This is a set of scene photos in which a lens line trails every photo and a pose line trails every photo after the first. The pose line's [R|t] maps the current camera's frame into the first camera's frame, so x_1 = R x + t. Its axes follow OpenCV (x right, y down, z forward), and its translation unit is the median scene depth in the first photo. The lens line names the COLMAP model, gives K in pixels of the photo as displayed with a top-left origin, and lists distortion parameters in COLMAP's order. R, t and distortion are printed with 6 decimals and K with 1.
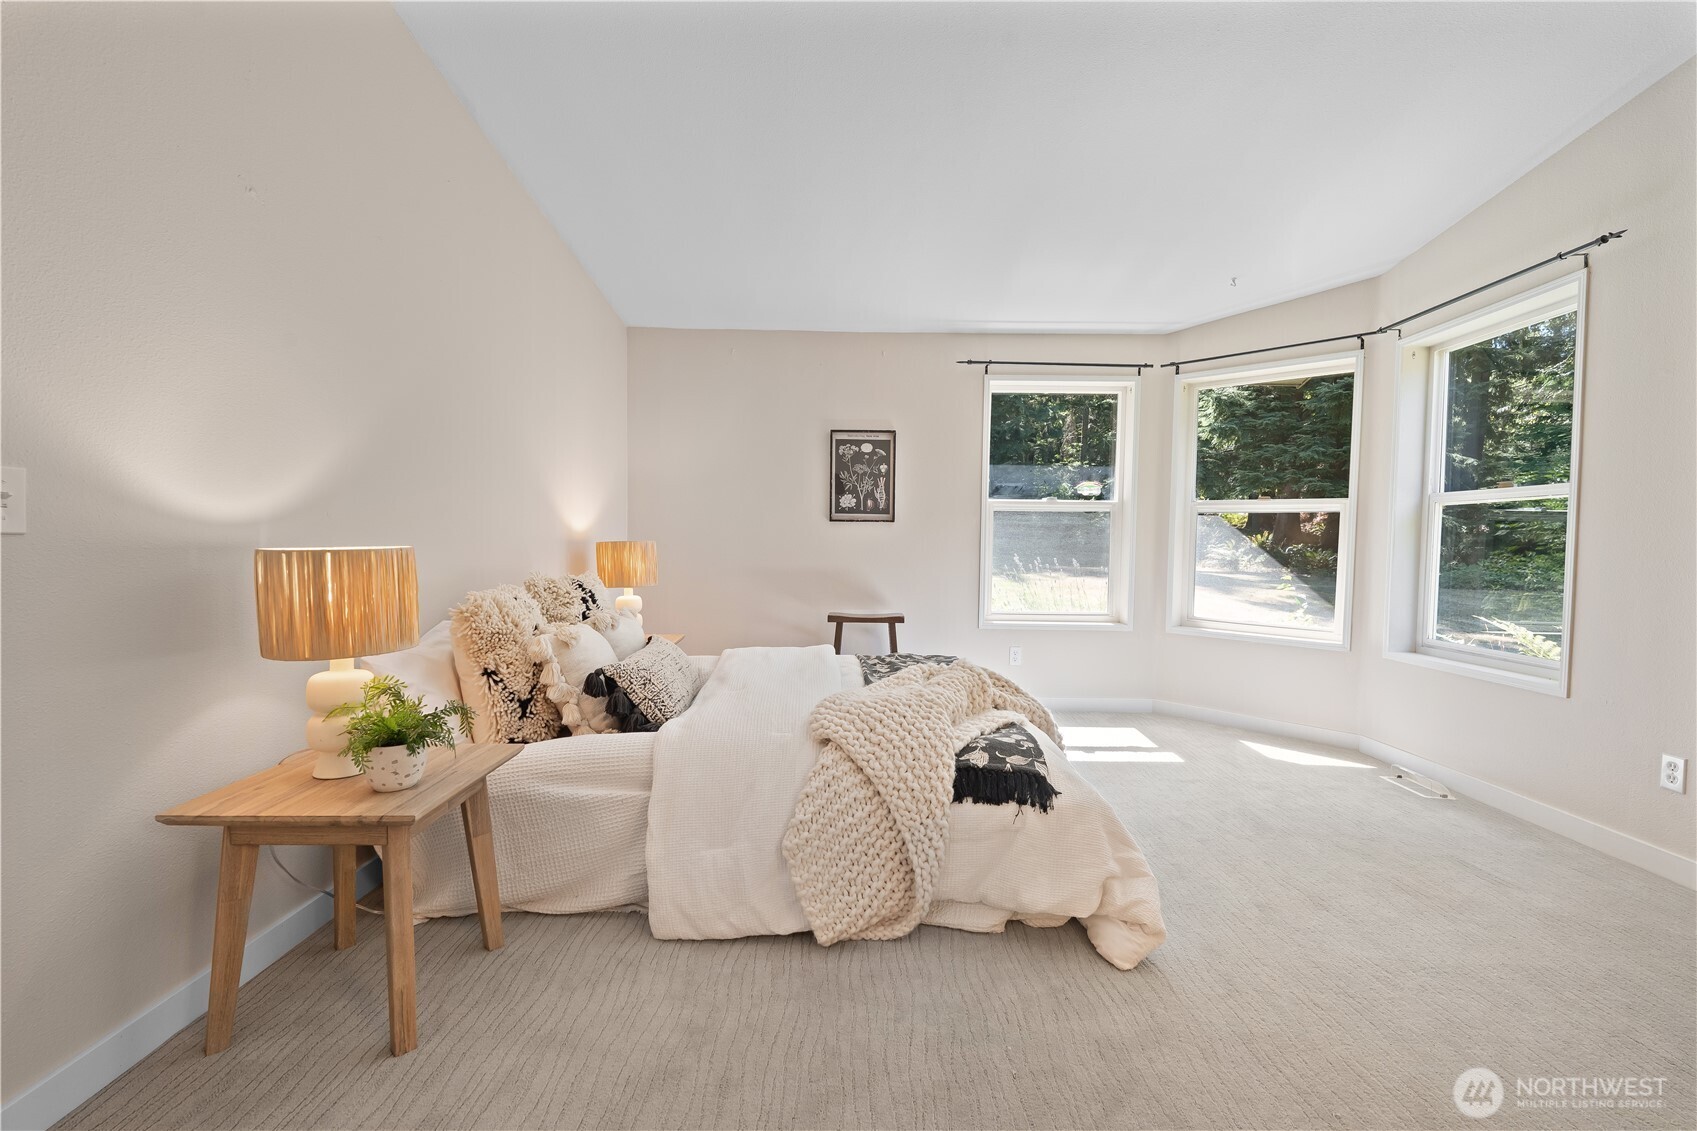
lens RADIAL K [[751.7, 0, 850.0], [0, 751.7, 570.7], [0, 0, 1]] dist [-0.005296, 0.000381]
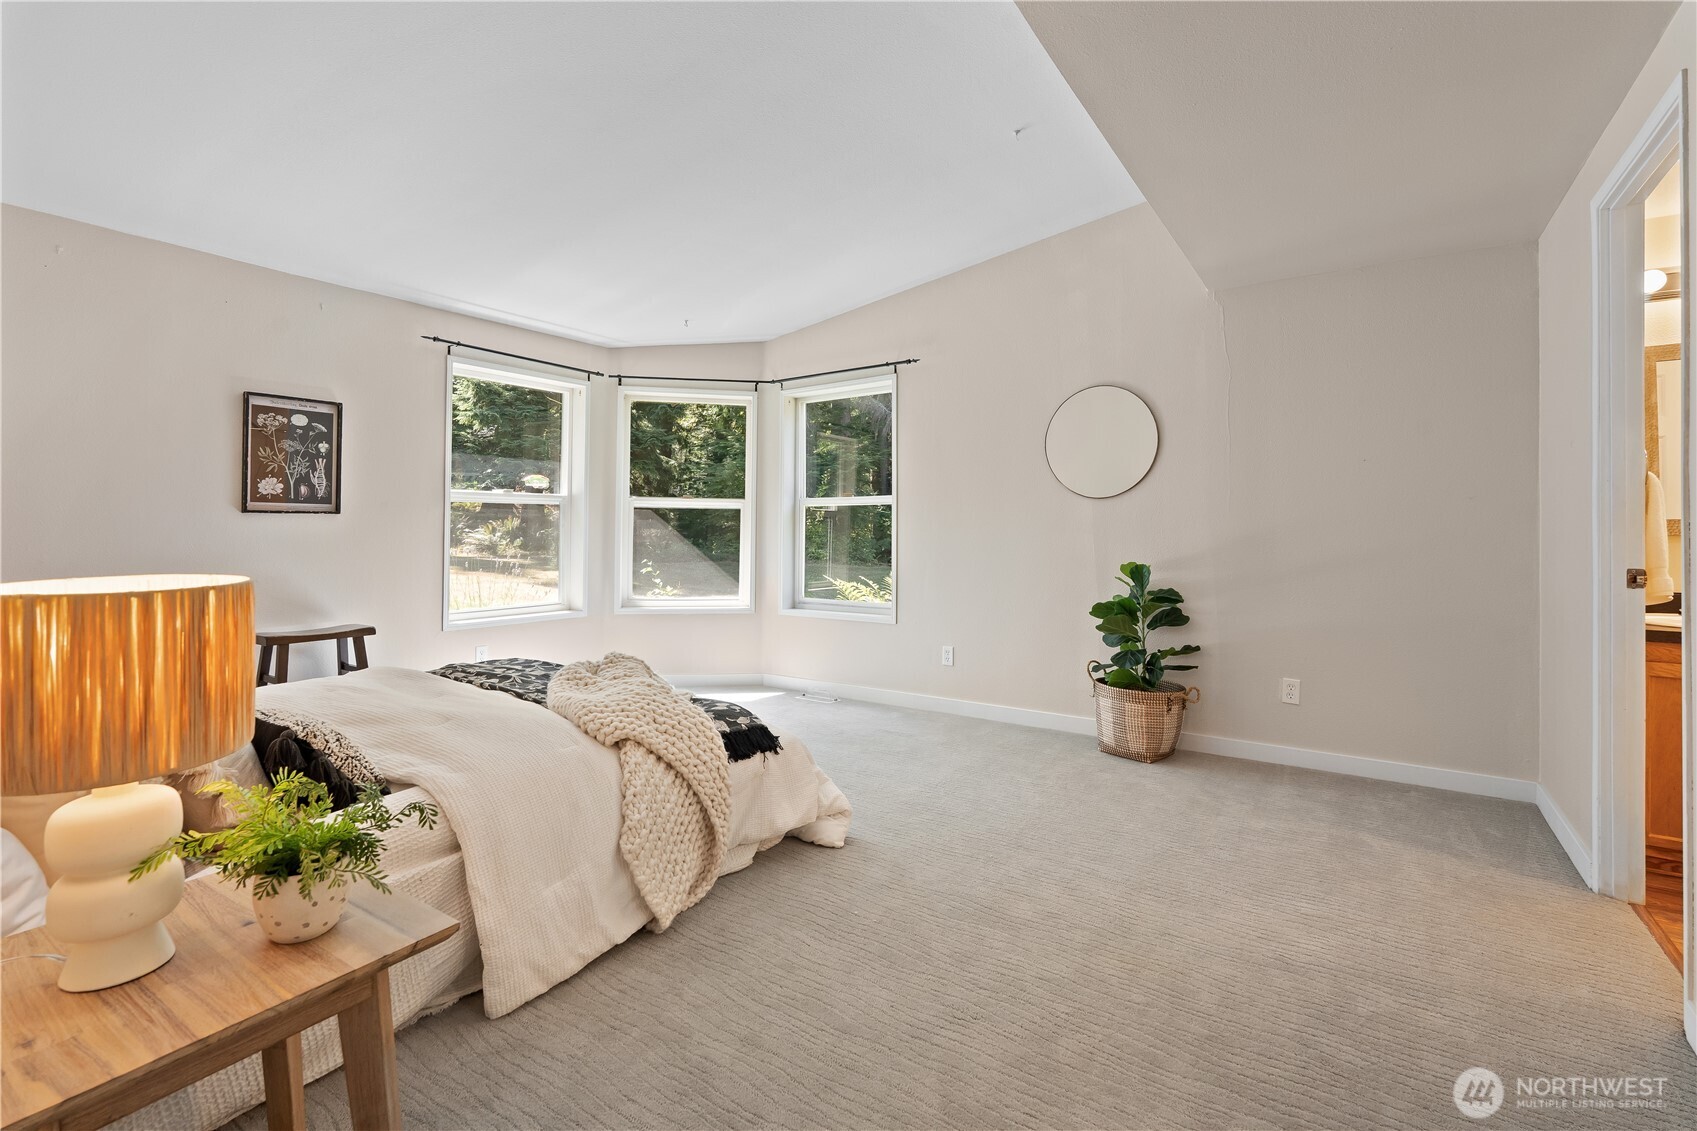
lens RADIAL K [[751.7, 0, 875.2], [0, 751.7, 523.8], [0, 0, 1]] dist [-0.005296, 0.000381]
pose [[0.546631, -0.004767, 0.837360, -0.308945], [0.038298, 0.999080, -0.019313, -0.015628], [-0.836497, 0.042627, 0.546311, 0.064507]]
